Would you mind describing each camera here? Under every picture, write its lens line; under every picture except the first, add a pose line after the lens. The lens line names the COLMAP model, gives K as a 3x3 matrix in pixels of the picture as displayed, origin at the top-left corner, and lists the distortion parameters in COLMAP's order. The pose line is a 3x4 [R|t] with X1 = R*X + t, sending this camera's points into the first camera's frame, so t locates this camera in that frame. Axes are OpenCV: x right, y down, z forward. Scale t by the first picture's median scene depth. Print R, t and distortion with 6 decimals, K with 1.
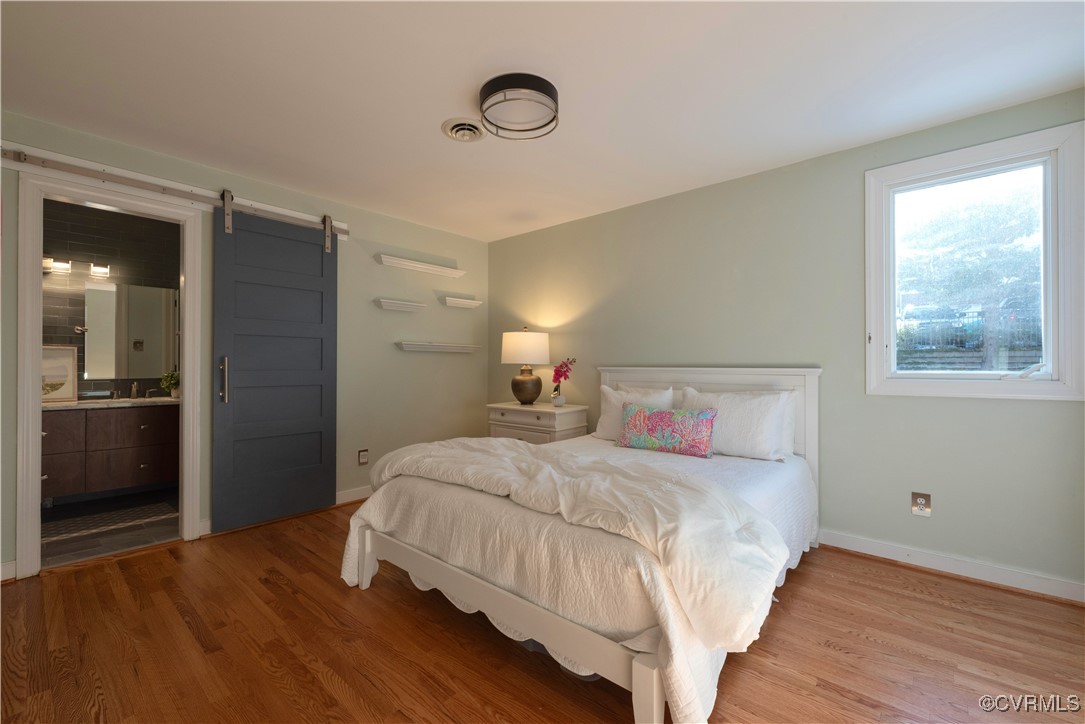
lens RADIAL K [[469.7, 0, 545.5], [0, 469.7, 362.8], [0, 0, 1]] dist [-0.003013, 0.000103]
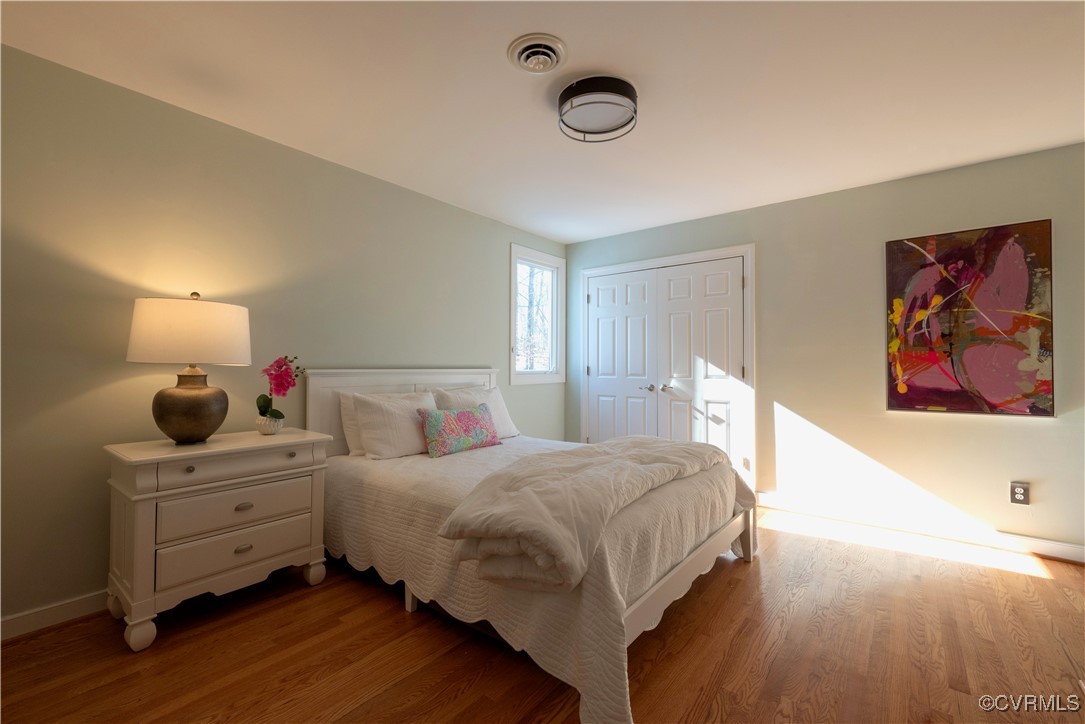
lens RADIAL K [[469.7, 0, 544.9], [0, 469.7, 360.7], [0, 0, 1]] dist [-0.003013, 0.000103]
pose [[-0.070649, 0.013053, 0.997416, -0.641132], [-0.003594, 0.999905, -0.013340, 0.004119], [-0.997495, -0.004527, -0.070595, 0.725053]]
